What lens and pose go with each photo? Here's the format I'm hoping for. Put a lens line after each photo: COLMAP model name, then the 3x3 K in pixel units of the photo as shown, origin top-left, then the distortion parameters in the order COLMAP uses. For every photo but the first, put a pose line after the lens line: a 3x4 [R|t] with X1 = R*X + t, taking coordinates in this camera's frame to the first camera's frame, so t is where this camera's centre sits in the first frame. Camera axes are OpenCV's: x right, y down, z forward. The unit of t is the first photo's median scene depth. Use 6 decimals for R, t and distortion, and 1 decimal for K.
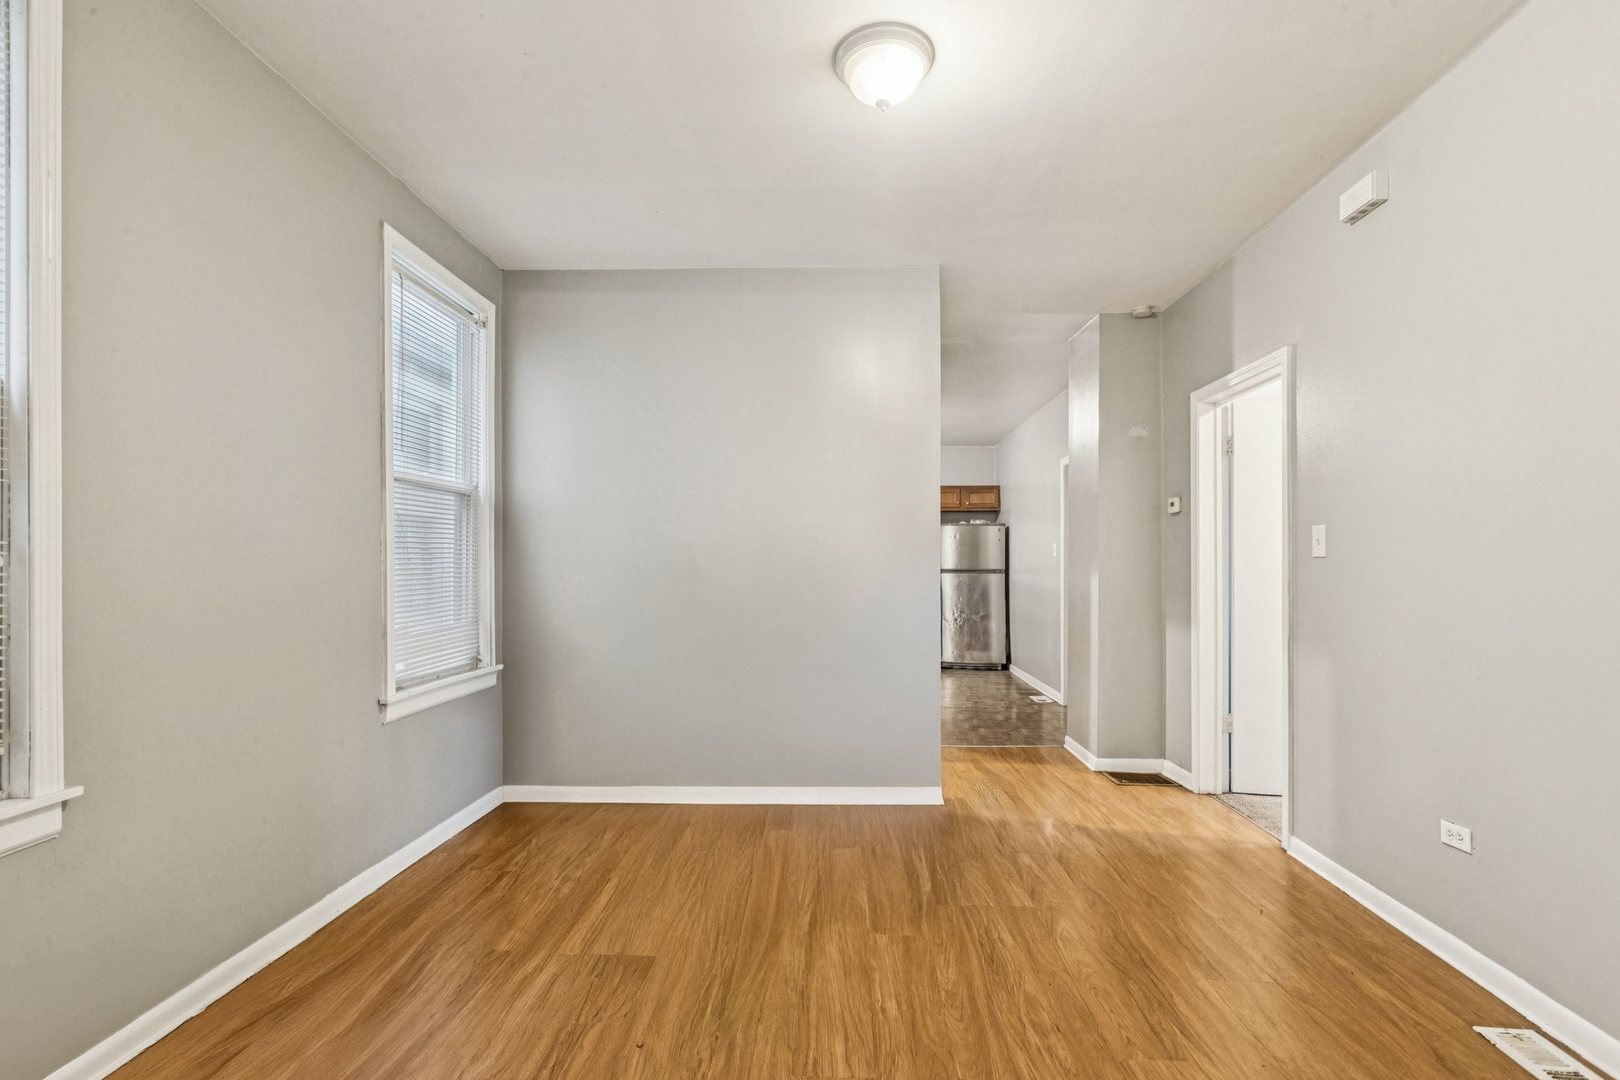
lens RADIAL K [[777.2, 0, 810.0], [0, 777.2, 540.0], [0, 0, 1]] dist [-0.000647, -0.000195]
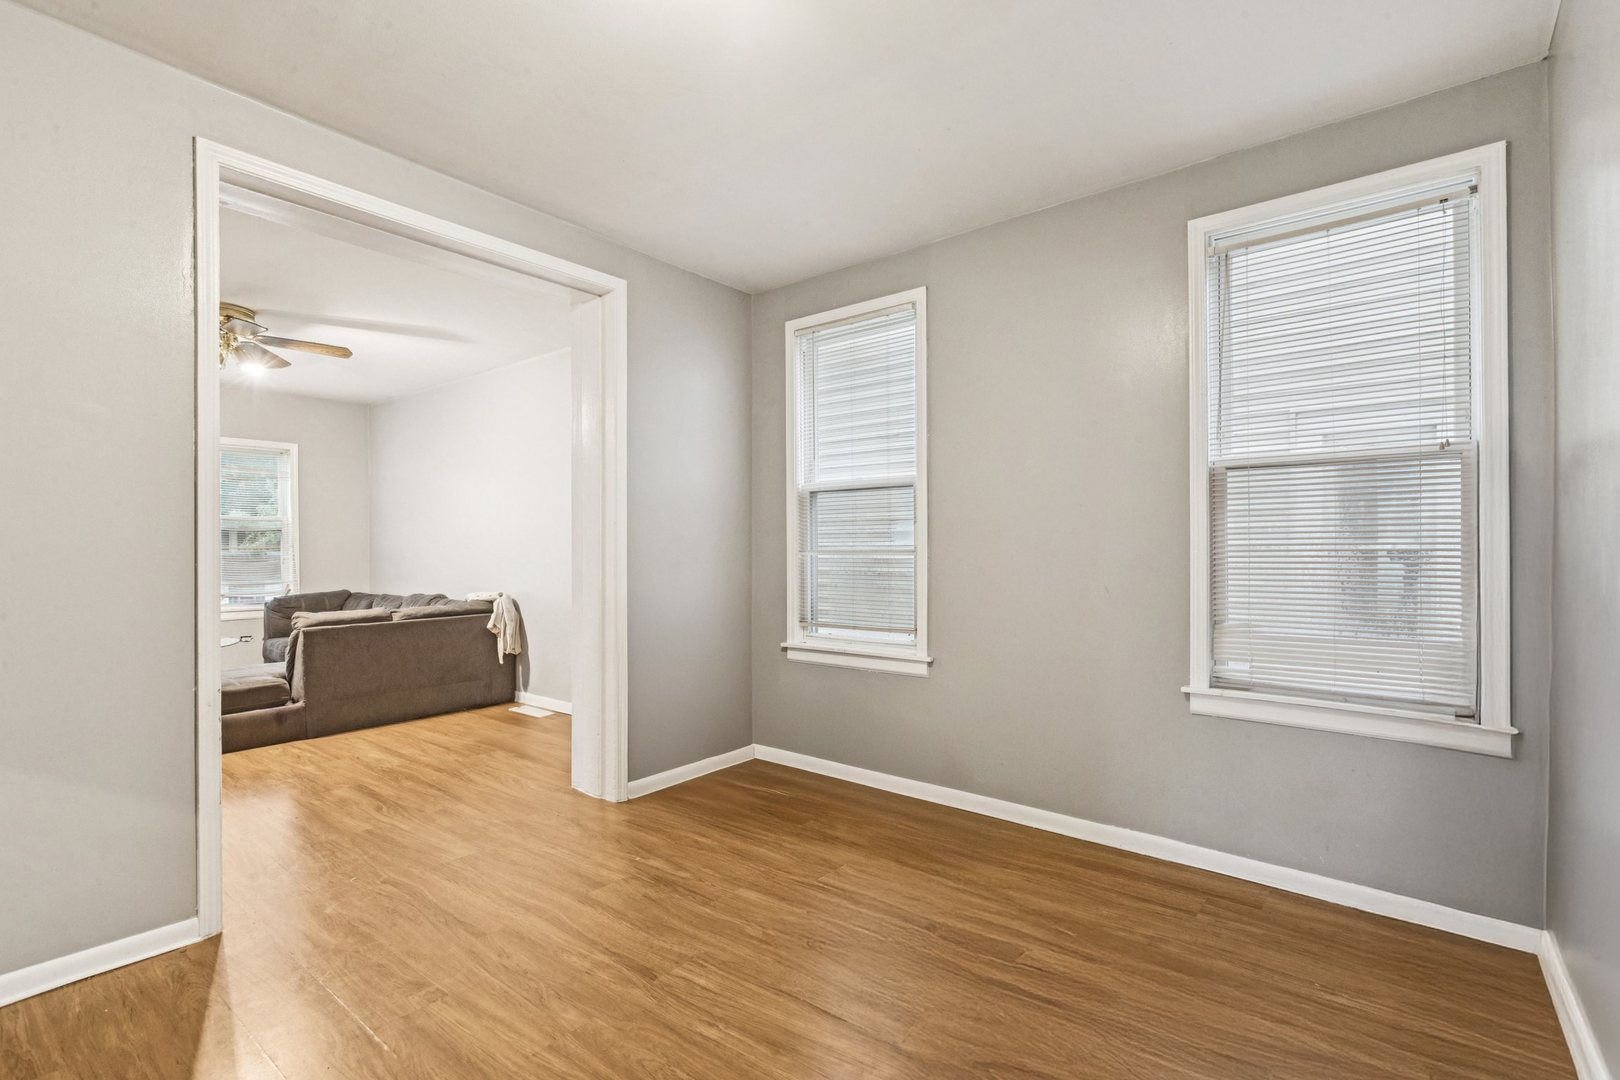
lens RADIAL K [[745.6, 0, 805.2], [0, 745.6, 558.1], [0, 0, 1]] dist [-0.000685, -0.000287]
pose [[-0.597578, 0.007497, -0.801776, 0.690942], [0.016410, 0.999861, -0.002882, 0.035975], [0.801643, -0.014879, -0.597618, 1.511100]]
